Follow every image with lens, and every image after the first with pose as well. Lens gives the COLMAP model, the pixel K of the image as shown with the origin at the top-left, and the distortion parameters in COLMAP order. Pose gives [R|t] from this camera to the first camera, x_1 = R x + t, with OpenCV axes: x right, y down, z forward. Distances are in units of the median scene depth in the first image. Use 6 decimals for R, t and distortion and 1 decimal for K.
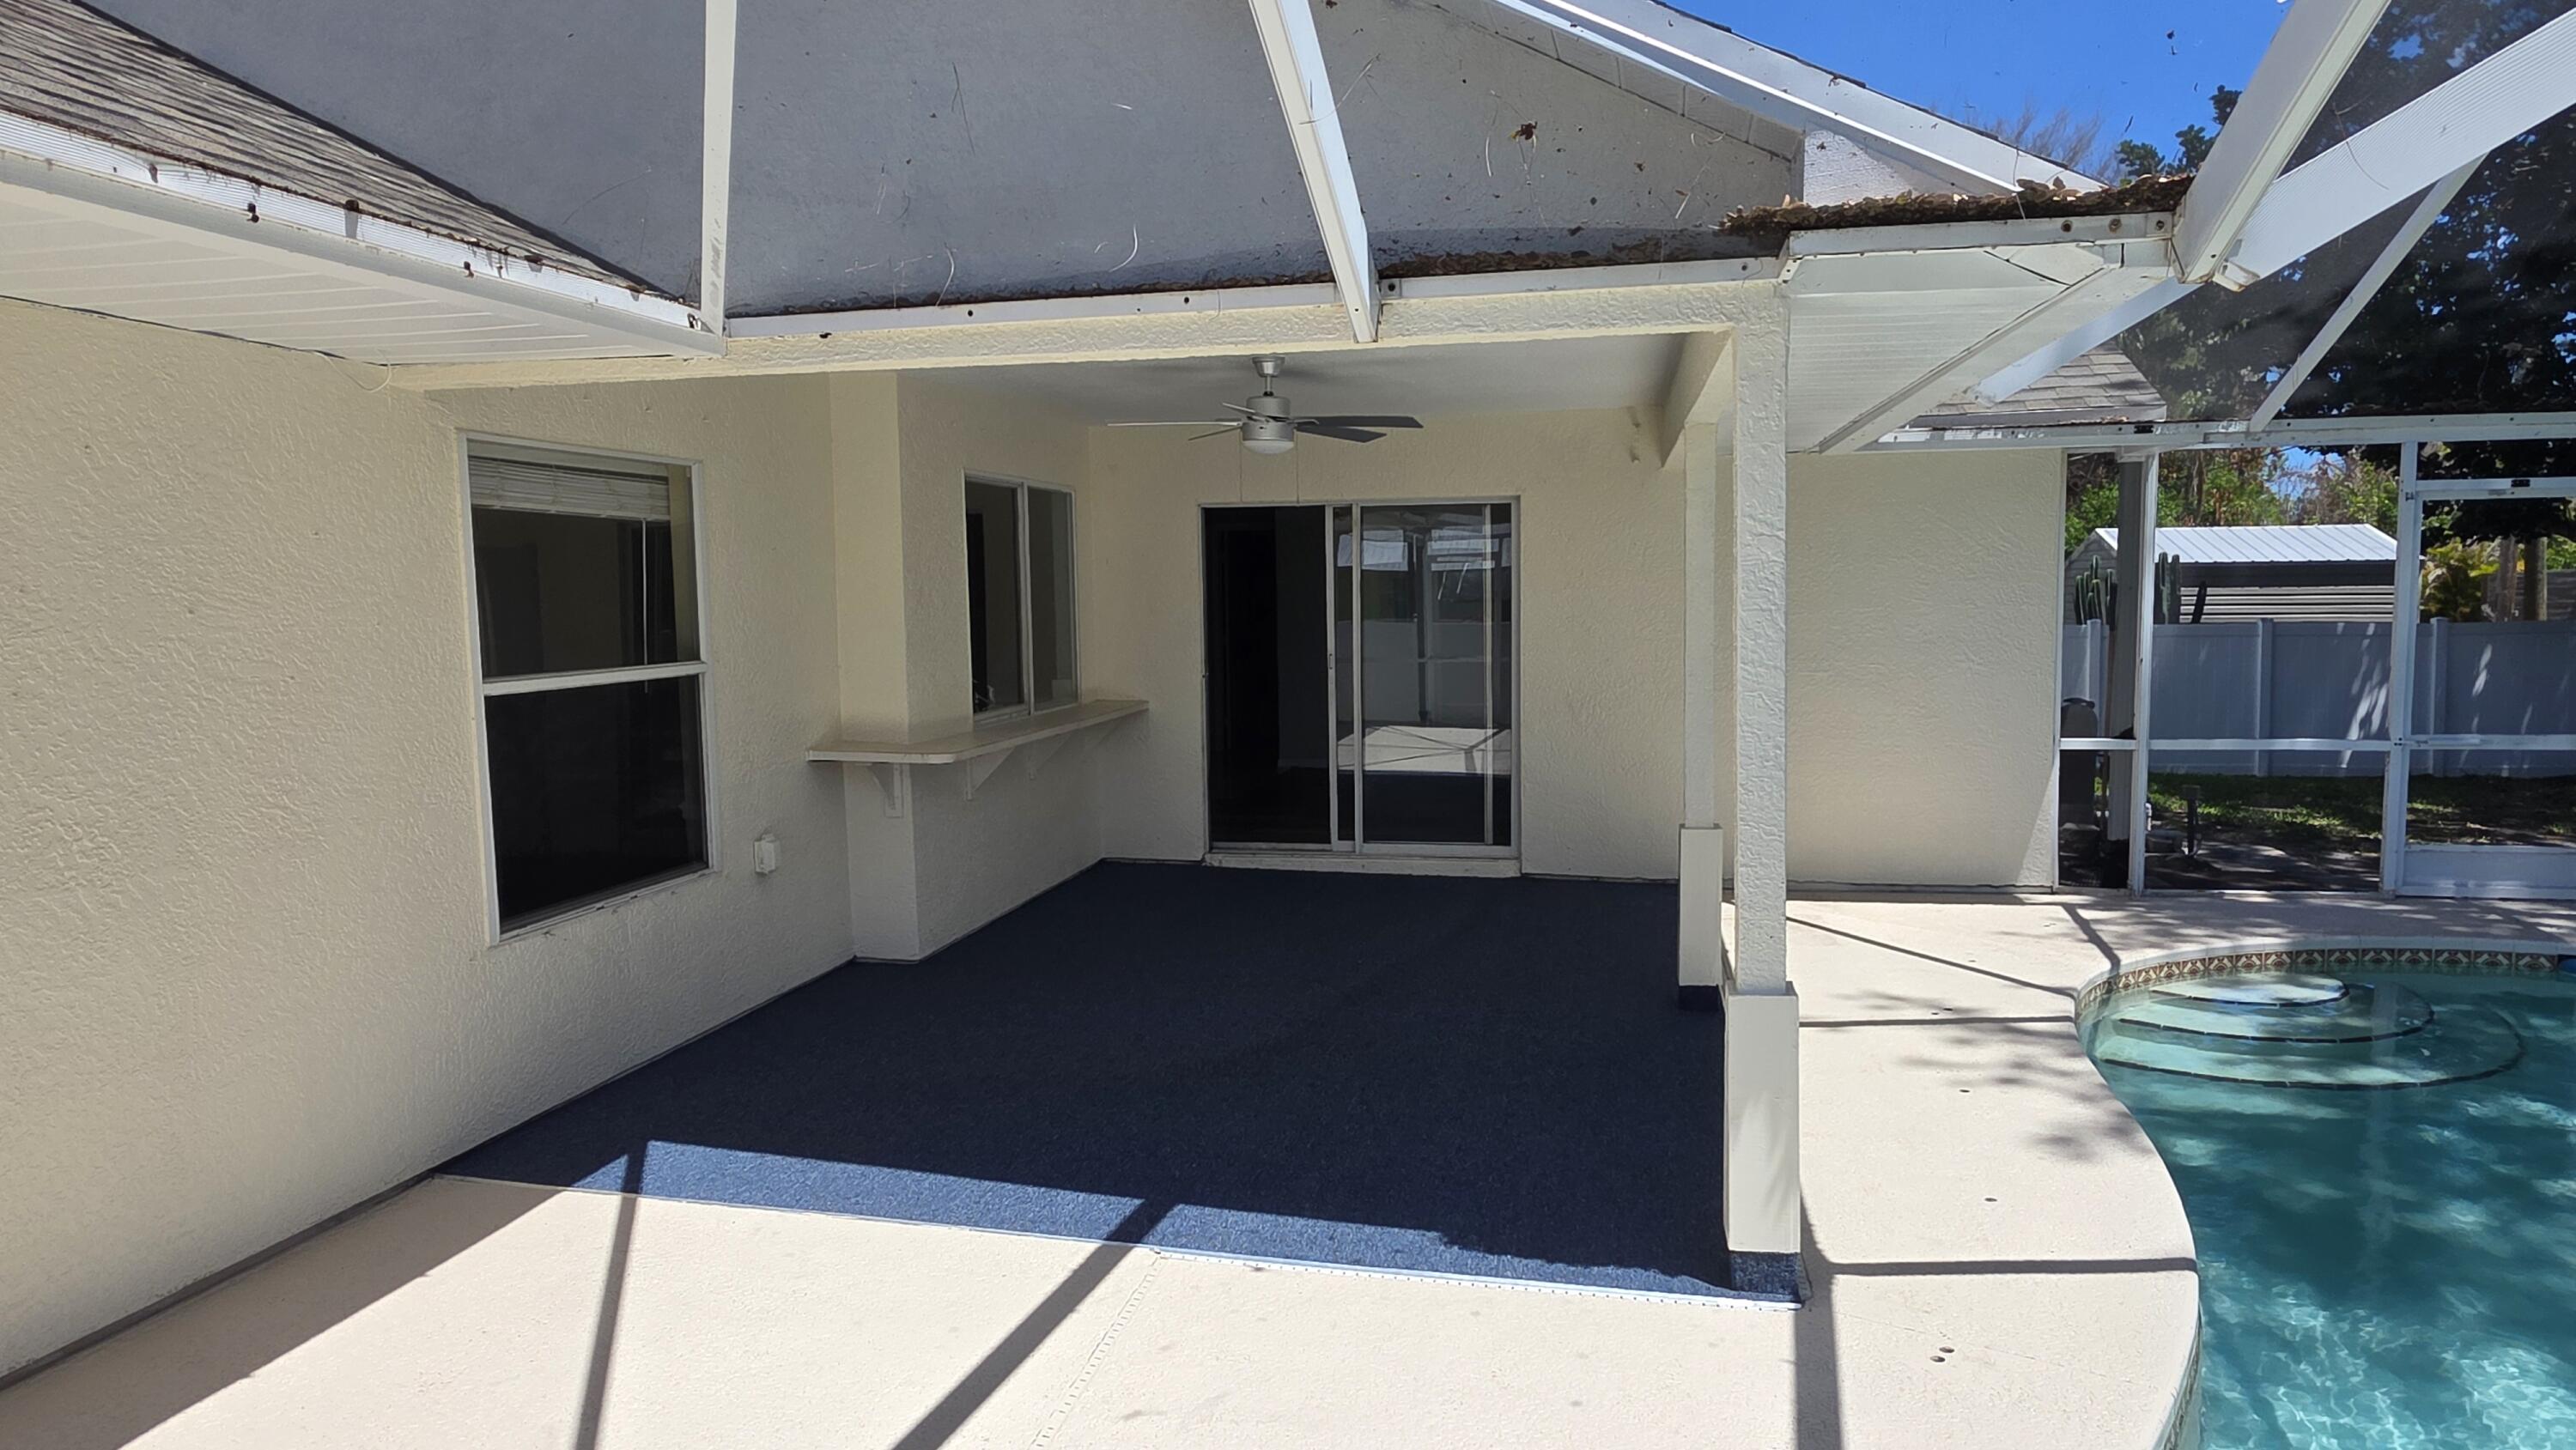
lens RADIAL K [[1533.9, 0, 1304.5], [0, 1533.9, 730.8], [0, 0, 1]] dist [0.004775, -0.003614]
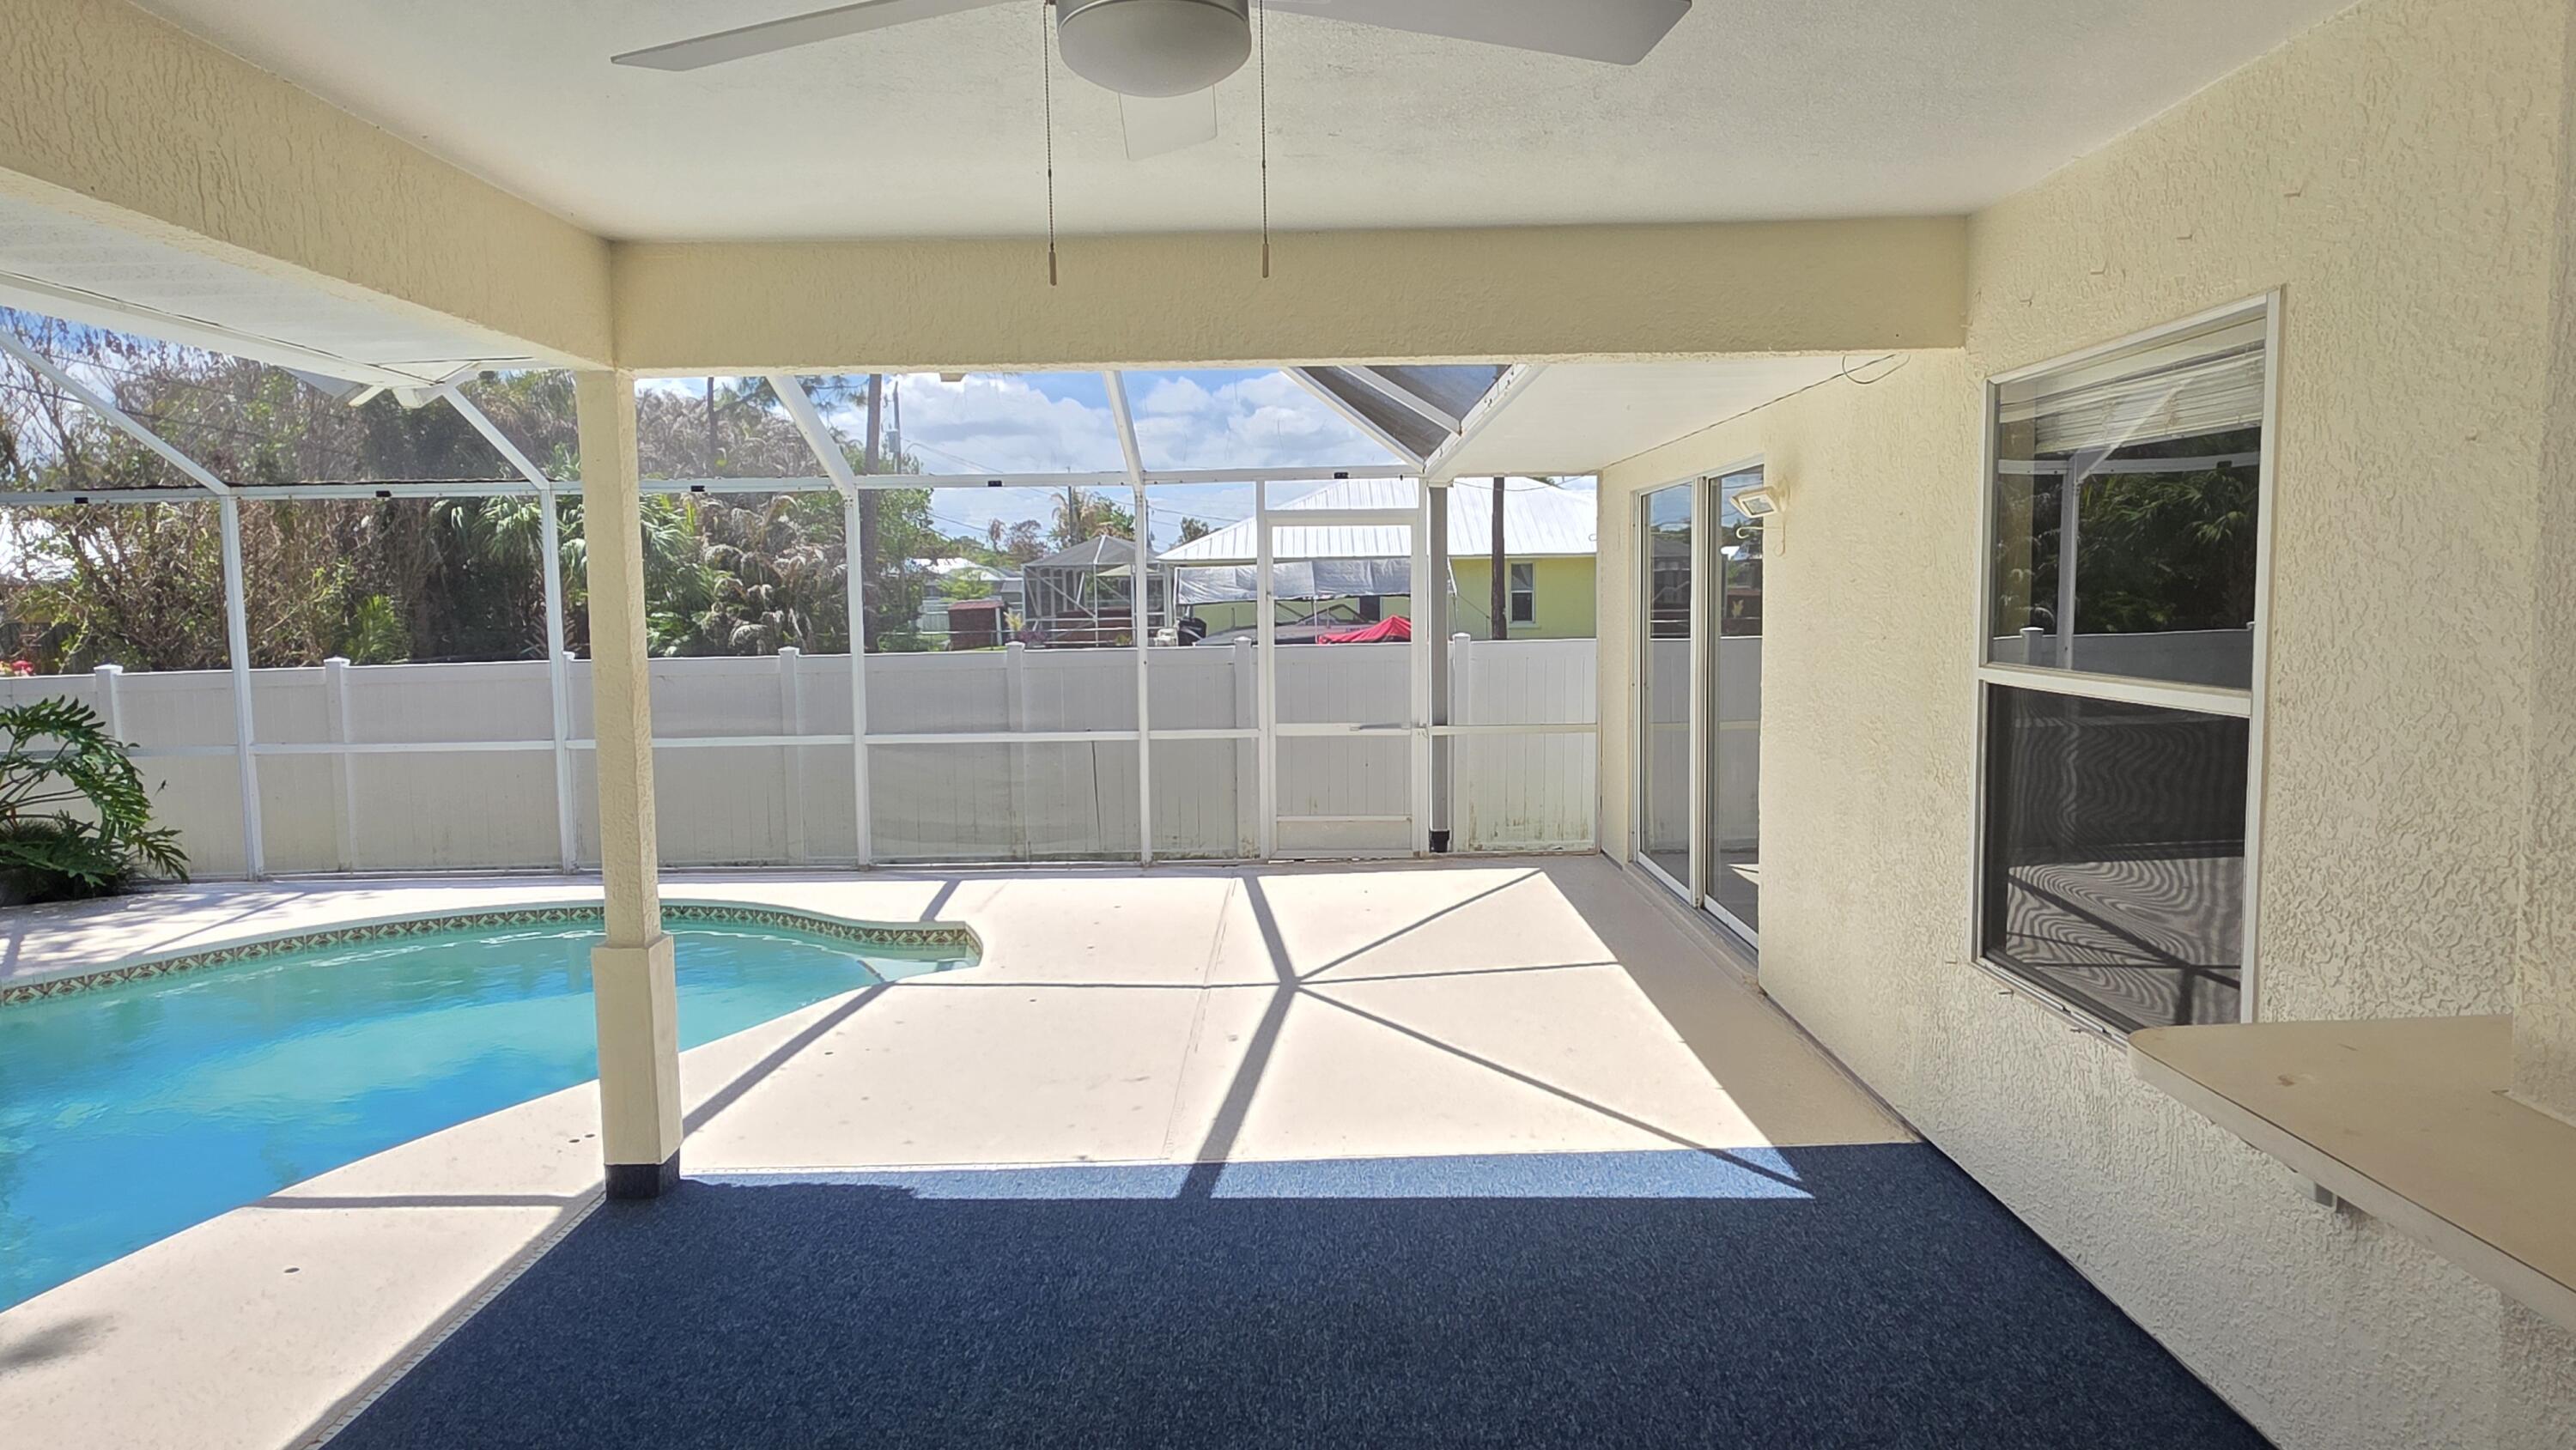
lens RADIAL K [[1533.9, 0, 1304.5], [0, 1533.9, 730.8], [0, 0, 1]] dist [0.004775, -0.003614]
pose [[-0.980668, 0.046663, -0.190033, 0.010452], [0.010672, 0.982459, 0.186171, -0.176917], [0.195387, 0.180544, -0.963965, 1.942924]]
